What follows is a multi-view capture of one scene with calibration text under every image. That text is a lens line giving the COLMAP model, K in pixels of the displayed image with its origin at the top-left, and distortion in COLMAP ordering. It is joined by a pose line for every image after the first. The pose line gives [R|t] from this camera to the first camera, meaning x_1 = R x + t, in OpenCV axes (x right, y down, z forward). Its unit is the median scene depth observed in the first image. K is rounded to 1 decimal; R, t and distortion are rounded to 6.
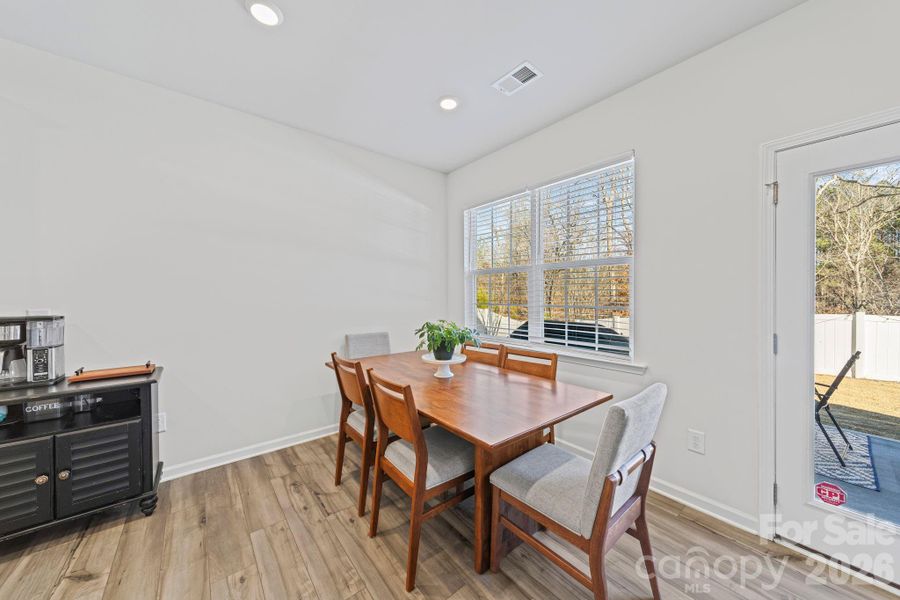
lens RADIAL K [[326.8, 0, 475.2], [0, 326.8, 301.4], [0, 0, 1]] dist [0.005857, -0.000143]
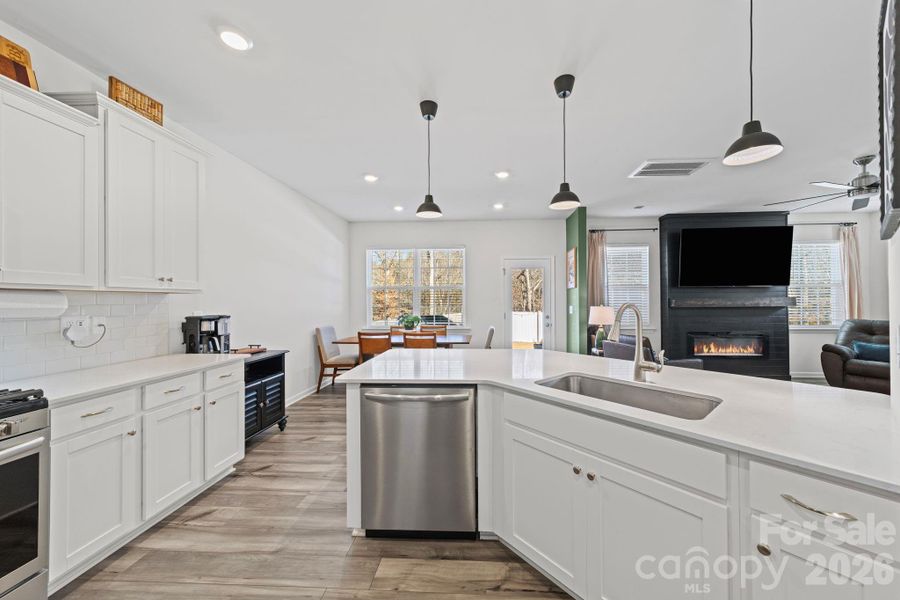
lens RADIAL K [[326.8, 0, 475.2], [0, 326.8, 301.4], [0, 0, 1]] dist [0.005857, -0.000143]
pose [[0.685641, 0.000460, 0.727940, -1.608605], [0.015466, 0.999765, -0.015199, 0.020729], [-0.727776, 0.021680, 0.685472, -0.943413]]
